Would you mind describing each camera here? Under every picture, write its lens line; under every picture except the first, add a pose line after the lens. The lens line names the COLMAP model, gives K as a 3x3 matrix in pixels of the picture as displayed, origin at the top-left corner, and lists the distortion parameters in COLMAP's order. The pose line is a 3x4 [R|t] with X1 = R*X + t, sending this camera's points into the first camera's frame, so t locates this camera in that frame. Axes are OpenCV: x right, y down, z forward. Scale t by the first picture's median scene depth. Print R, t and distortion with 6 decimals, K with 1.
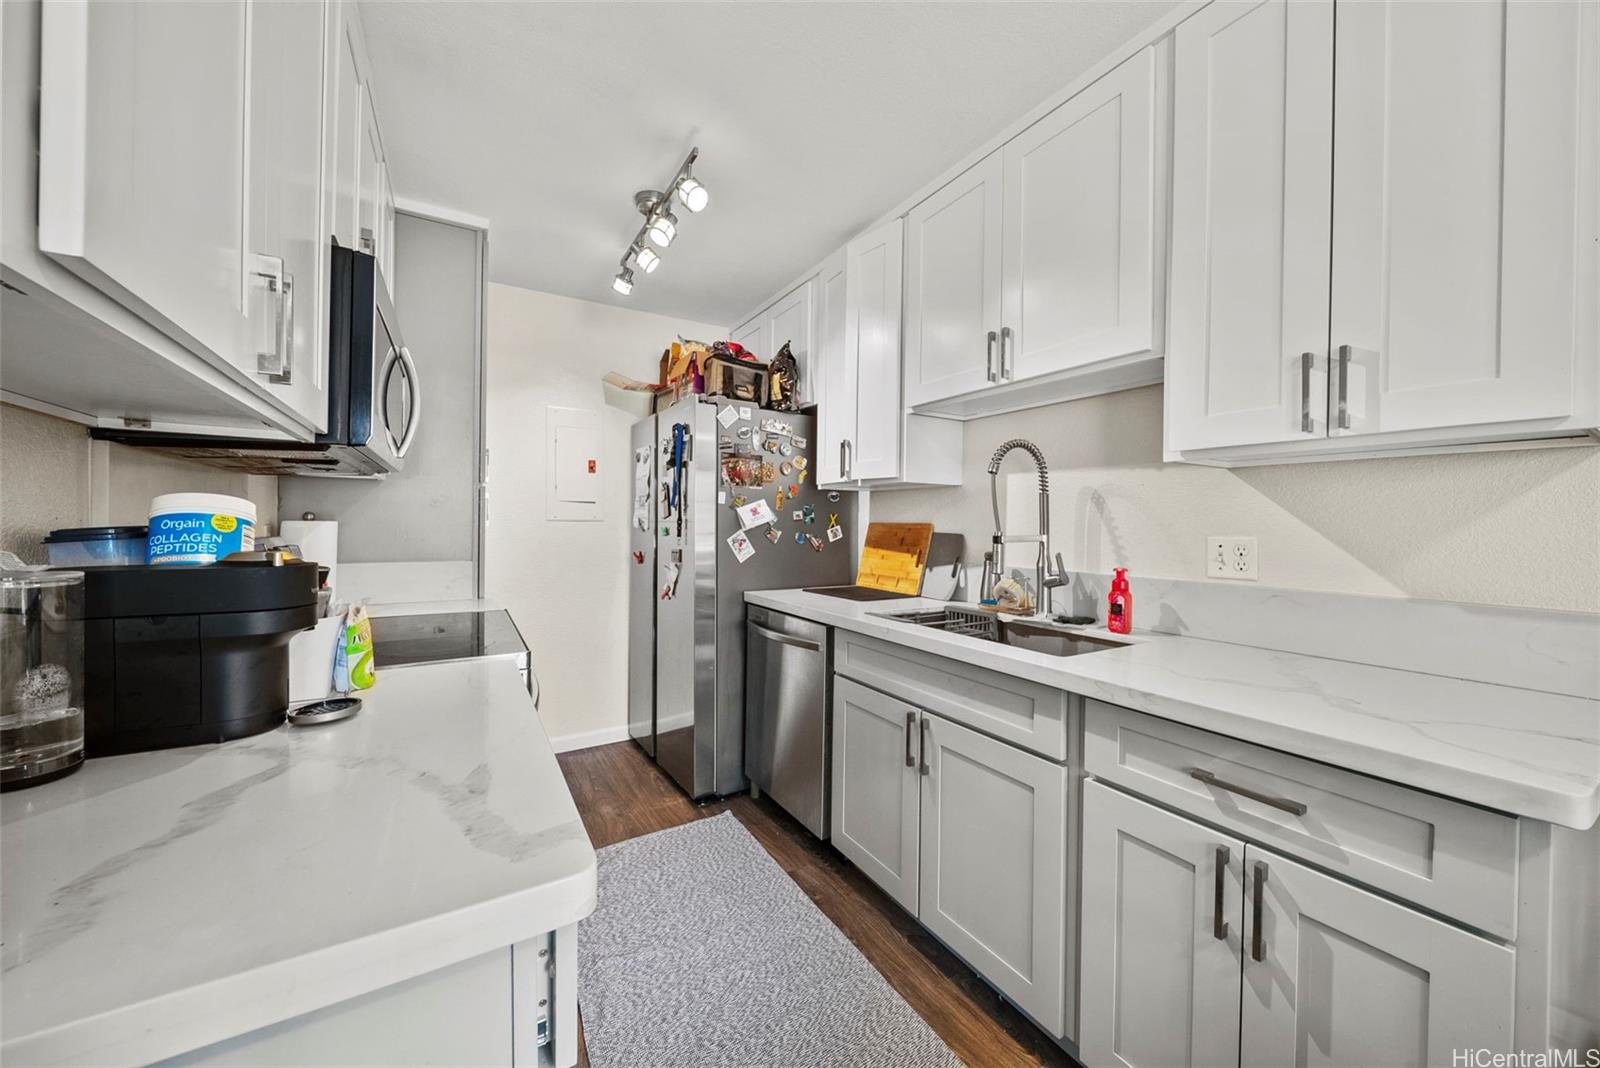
lens RADIAL K [[567.7, 0, 796.3], [0, 567.7, 527.3], [0, 0, 1]] dist [-0.000472, -0.001115]
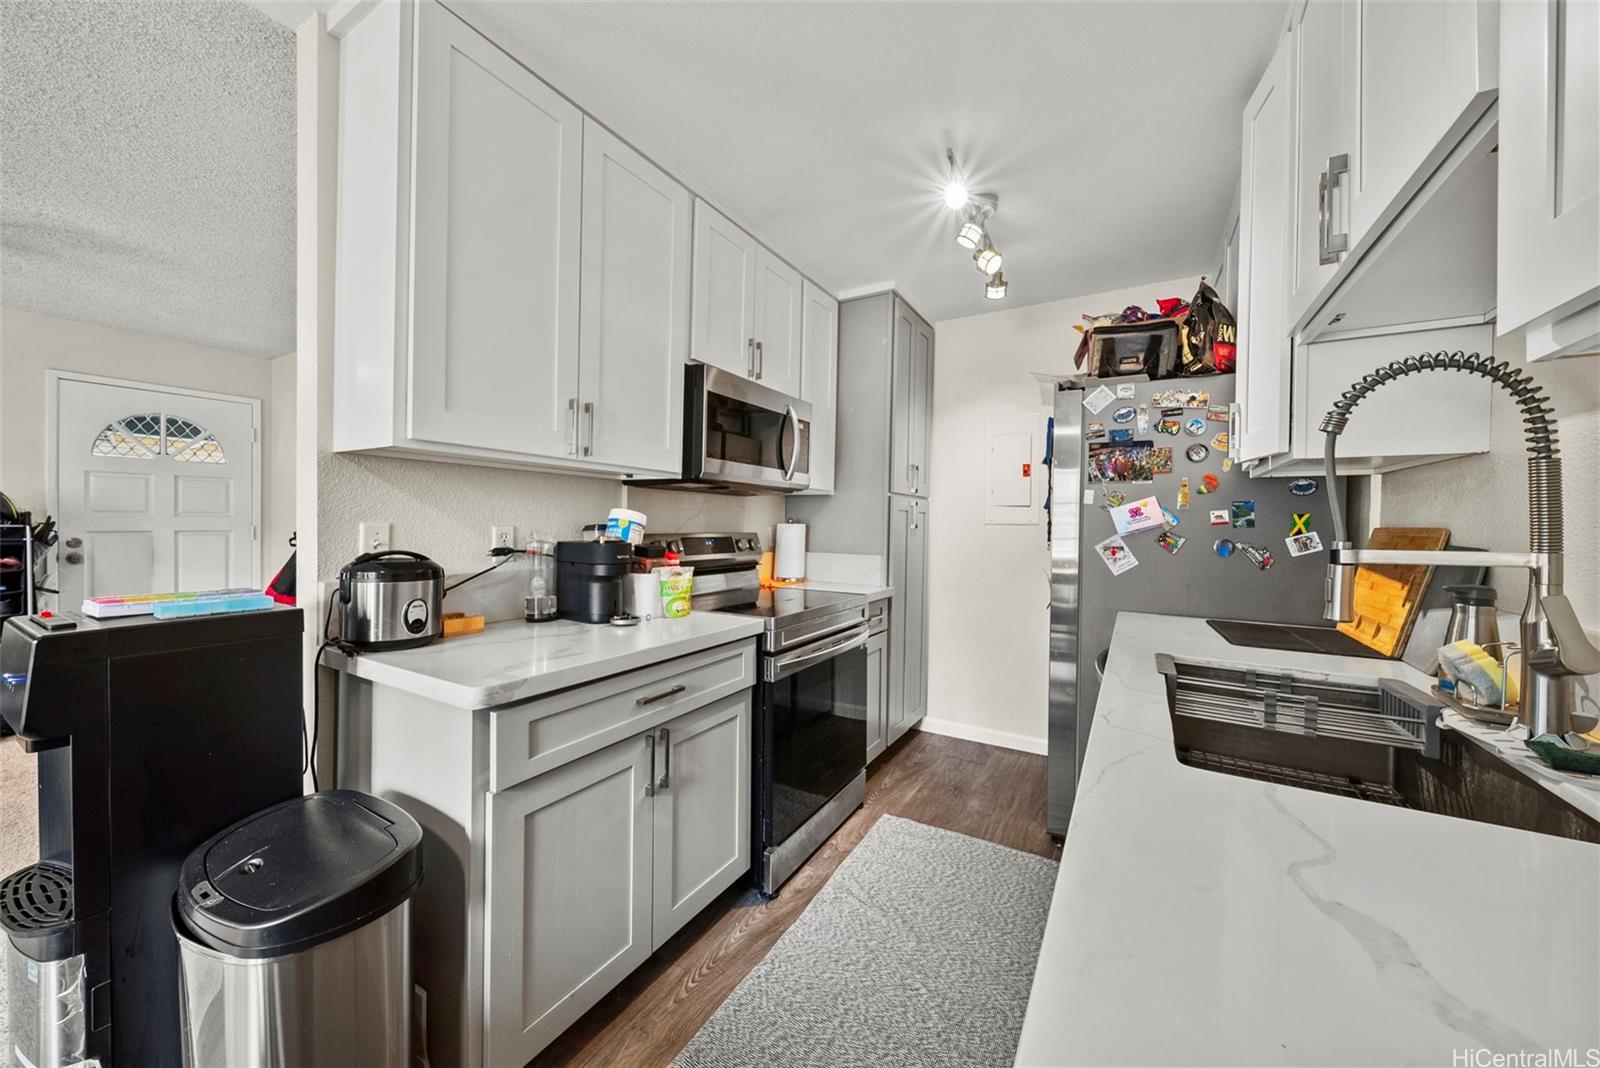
lens RADIAL K [[567.7, 0, 798.4], [0, 567.7, 528.5], [0, 0, 1]] dist [-0.000472, -0.001115]
pose [[0.477400, 0.005507, -0.878669, 0.459211], [-0.013903, 0.999903, -0.001287, 0.002779], [0.878576, 0.012831, 0.477430, 0.240294]]
